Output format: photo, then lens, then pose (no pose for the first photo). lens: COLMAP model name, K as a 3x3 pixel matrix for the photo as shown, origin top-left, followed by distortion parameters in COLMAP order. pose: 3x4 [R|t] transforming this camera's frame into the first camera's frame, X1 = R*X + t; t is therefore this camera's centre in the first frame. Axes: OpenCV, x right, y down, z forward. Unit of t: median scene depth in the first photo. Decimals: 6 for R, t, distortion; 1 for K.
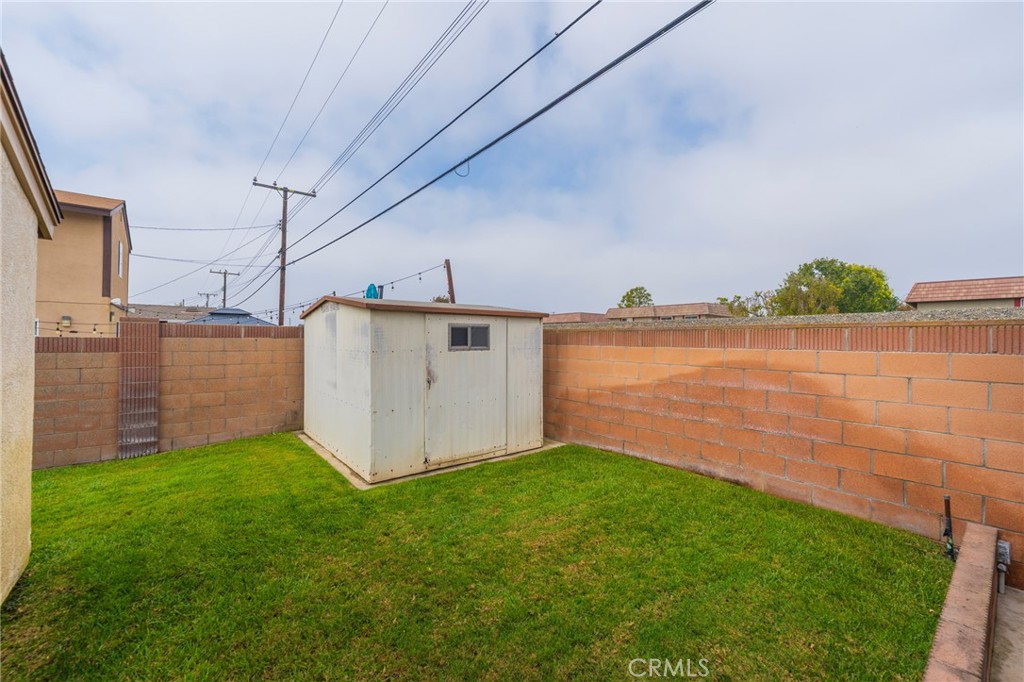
lens RADIAL K [[412.2, 0, 511.0], [0, 412.2, 337.4], [0, 0, 1]] dist [-0.000629, -0.000419]
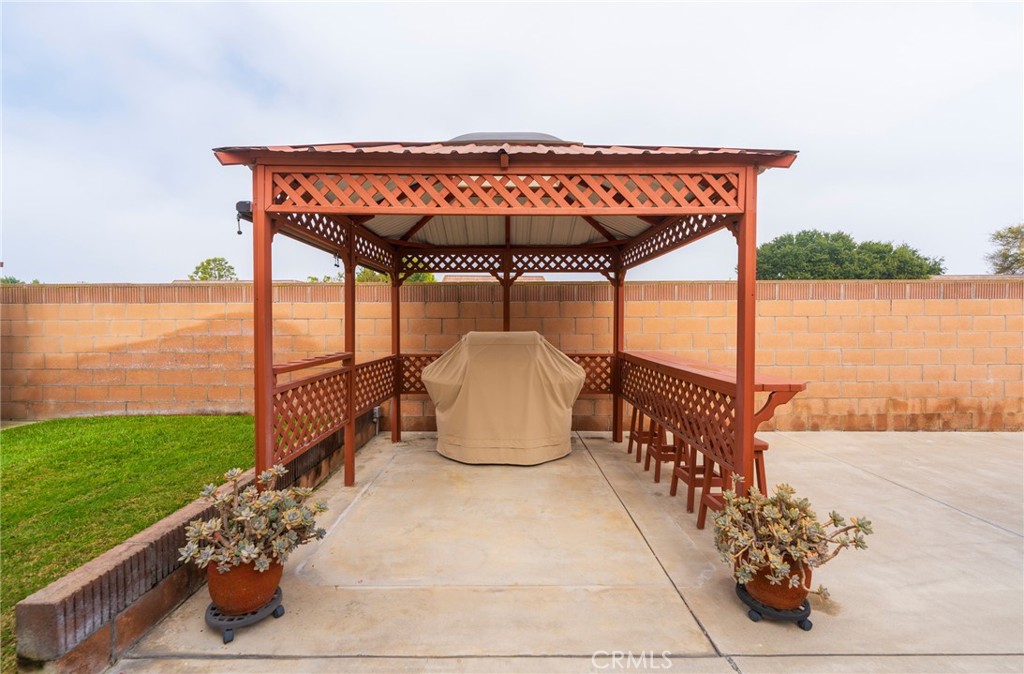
lens RADIAL K [[417.9, 0, 512.0], [0, 417.9, 337.0], [0, 0, 1]] dist [-0.001955, -0.000261]
pose [[0.624278, -0.036659, 0.780342, 0.085116], [0.002341, 0.998982, 0.045057, 0.060825], [-0.781199, -0.026301, 0.623728, -0.306350]]
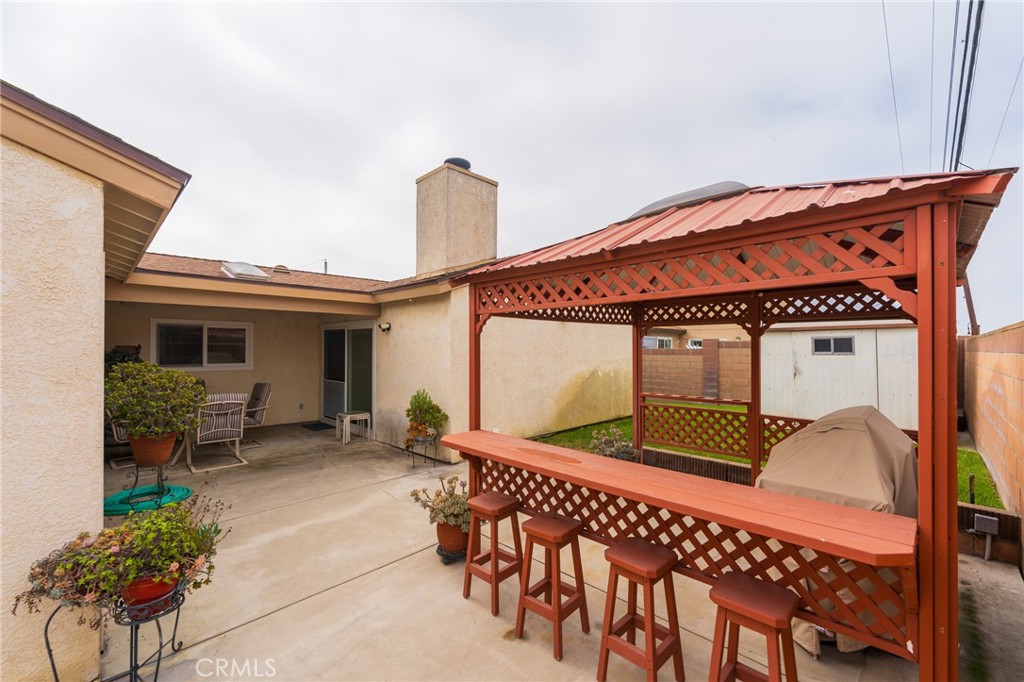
lens RADIAL K [[423.6, 0, 513.6], [0, 423.6, 345.5], [0, 0, 1]] dist [-0.001615, -0.000261]
pose [[0.118823, -0.017087, -0.992768, 1.124440], [0.007518, 0.999839, -0.016309, 0.012855], [0.992887, -0.005526, 0.118932, -0.245108]]
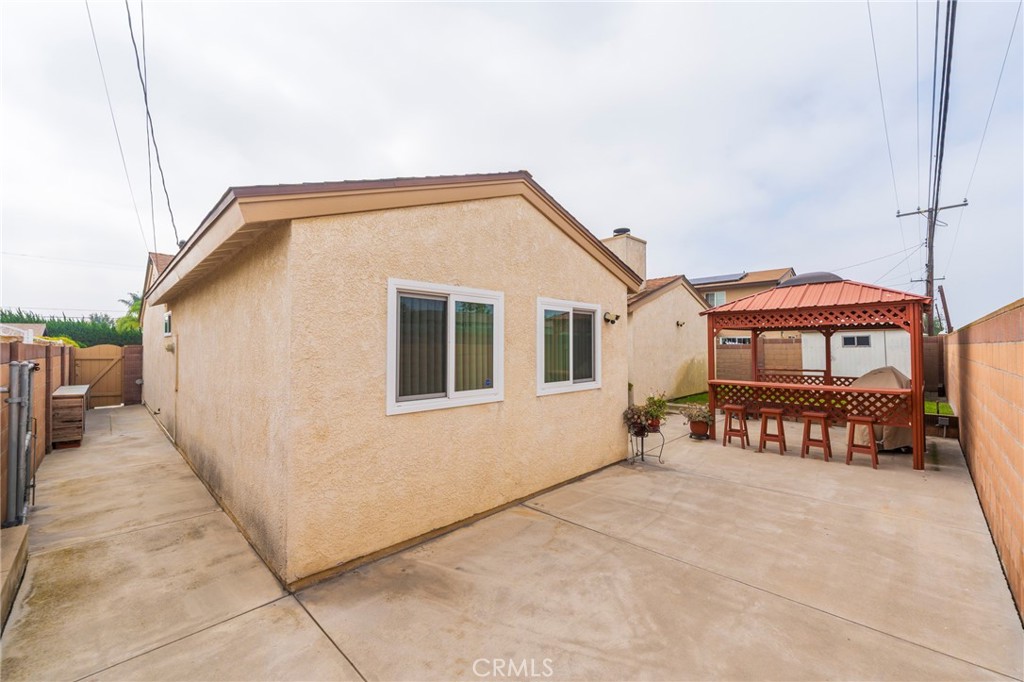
lens RADIAL K [[412.2, 0, 511.0], [0, 412.2, 337.4], [0, 0, 1]] dist [-0.000629, -0.000419]
pose [[0.108885, -0.032204, -0.993533, 1.751428], [0.013451, 0.999431, -0.030921, 0.020005], [0.993963, -0.009998, 0.109256, -1.000516]]
